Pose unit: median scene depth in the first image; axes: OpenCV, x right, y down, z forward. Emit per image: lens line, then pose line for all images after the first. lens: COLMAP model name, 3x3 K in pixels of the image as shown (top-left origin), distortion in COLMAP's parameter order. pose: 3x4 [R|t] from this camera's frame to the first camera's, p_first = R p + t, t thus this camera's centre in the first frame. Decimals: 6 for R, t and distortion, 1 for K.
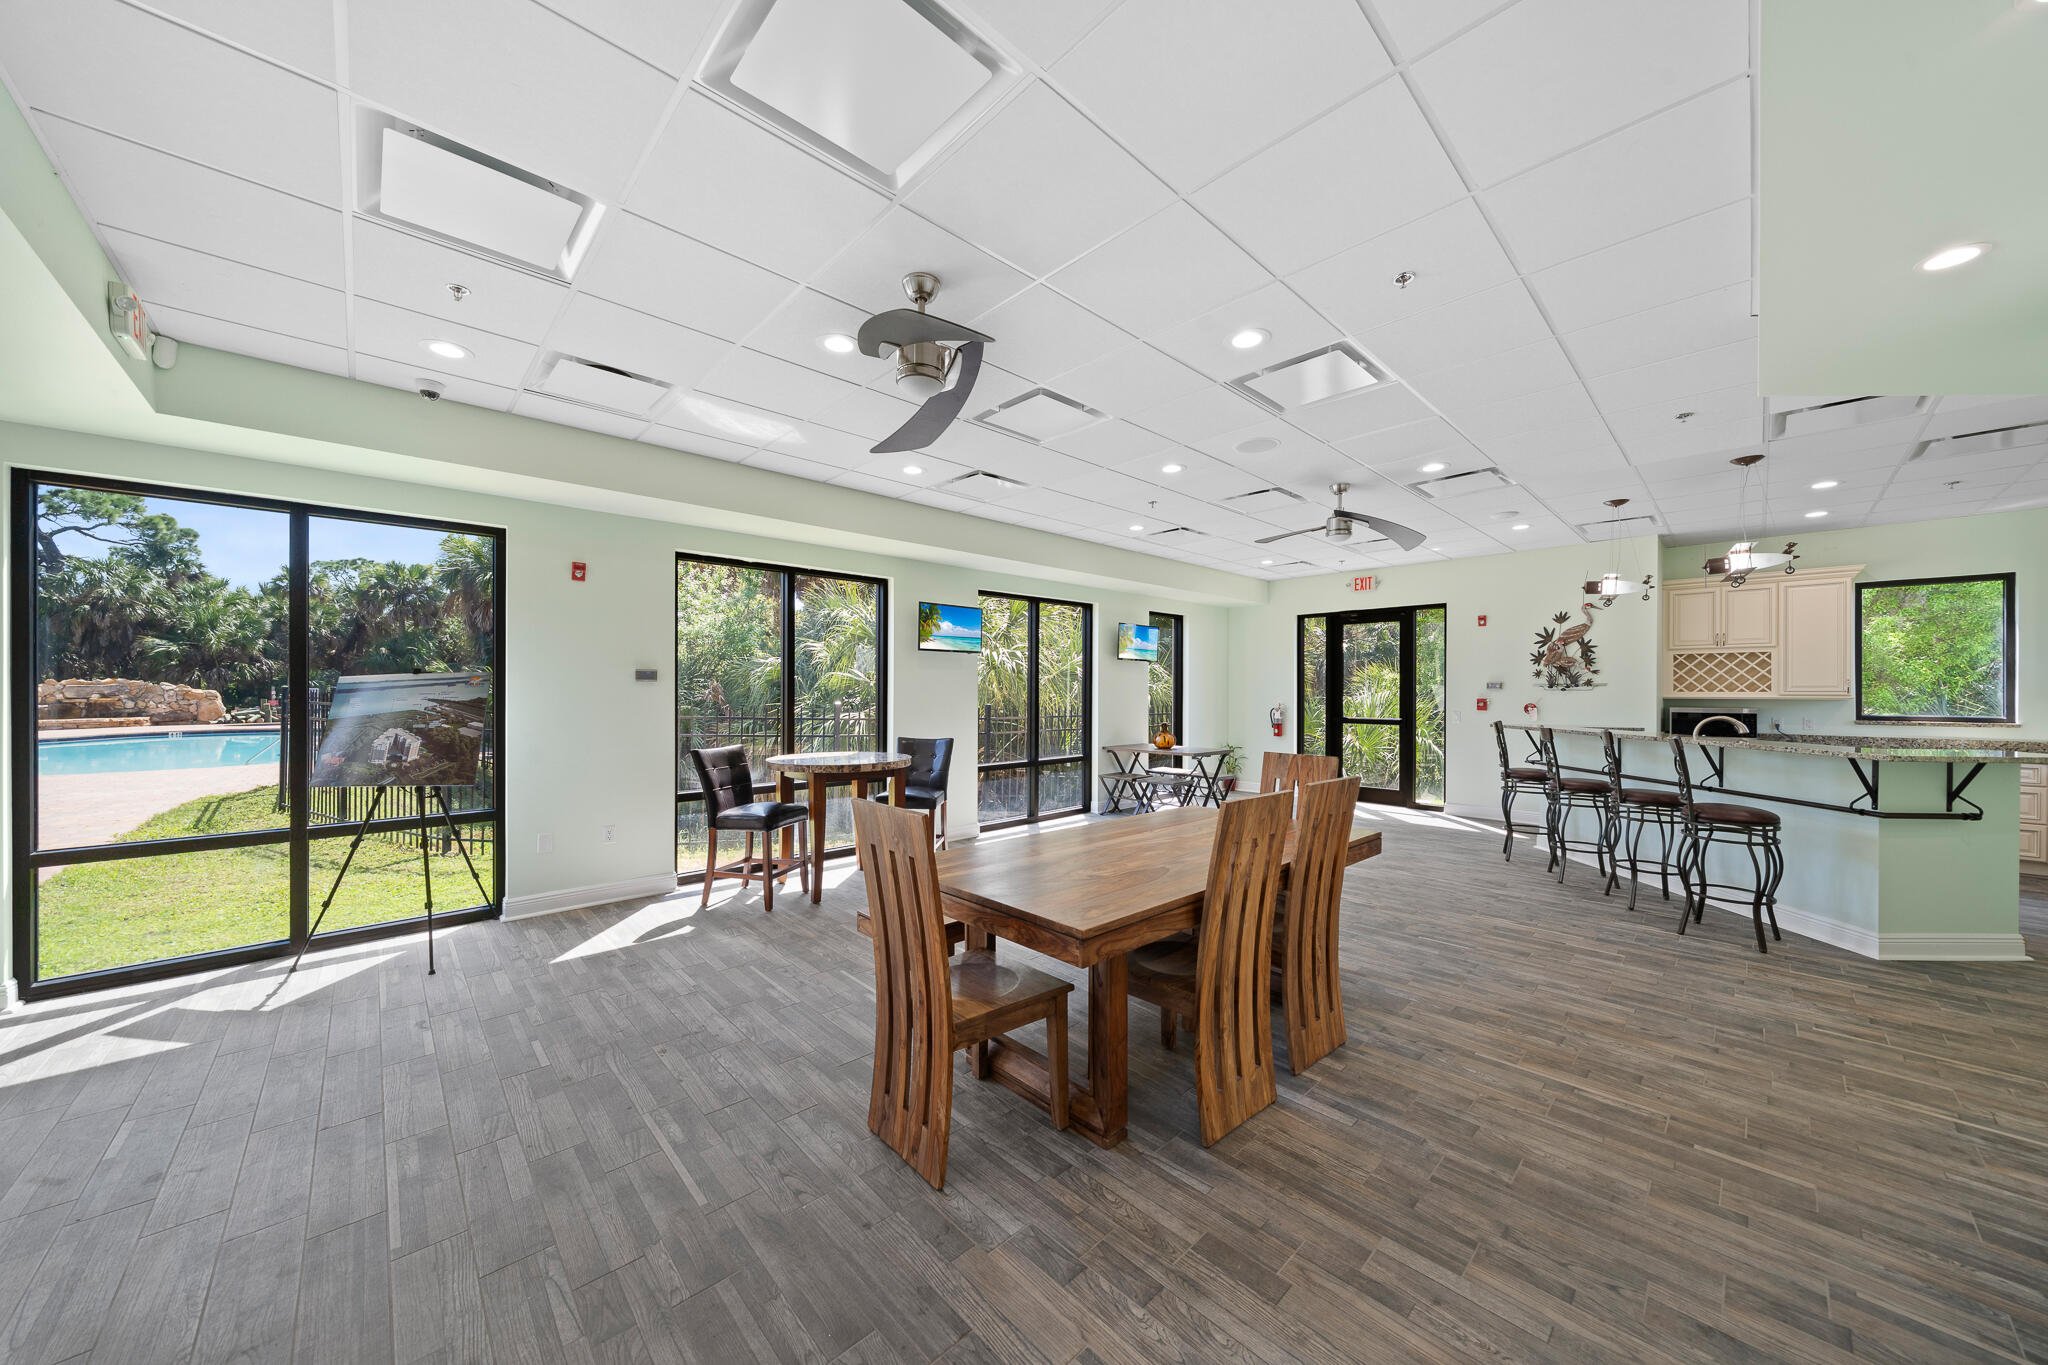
lens RADIAL K [[710.9, 0, 1029.9], [0, 710.9, 688.6], [0, 0, 1]] dist [0.000987, 0.000067]
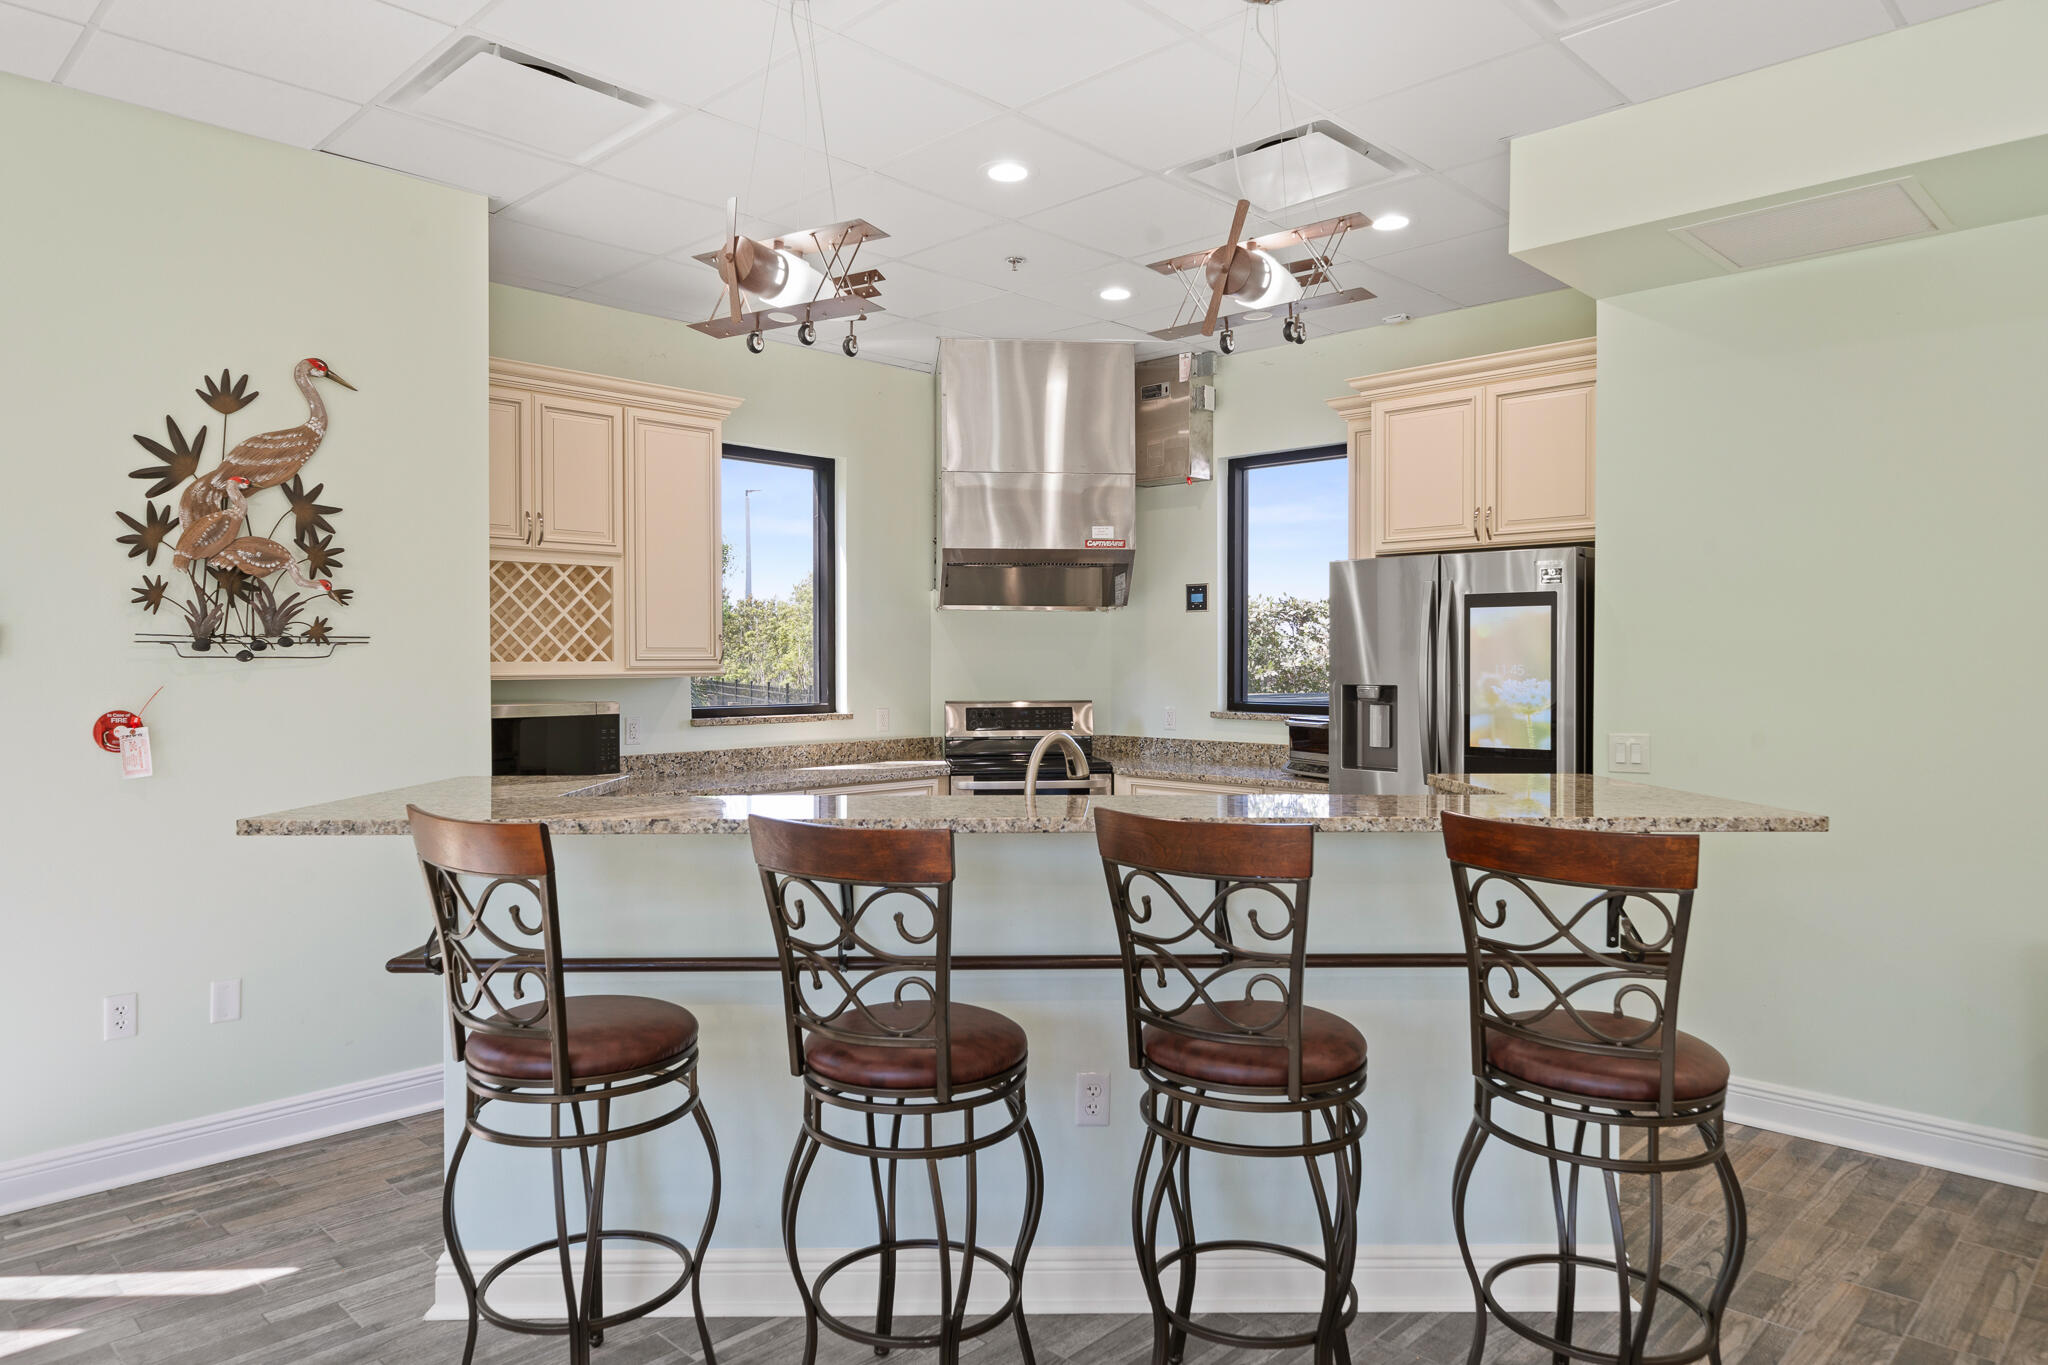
lens RADIAL K [[1302.5, 0, 1023.2], [0, 1302.5, 674.9], [0, 0, 1]] dist [-0.000622, 0.000018]
pose [[-0.039534, -0.013328, 0.999129, 0.239783], [0.003511, 0.999903, 0.013478, 0.003132], [-0.999212, 0.004041, -0.039483, 0.730878]]
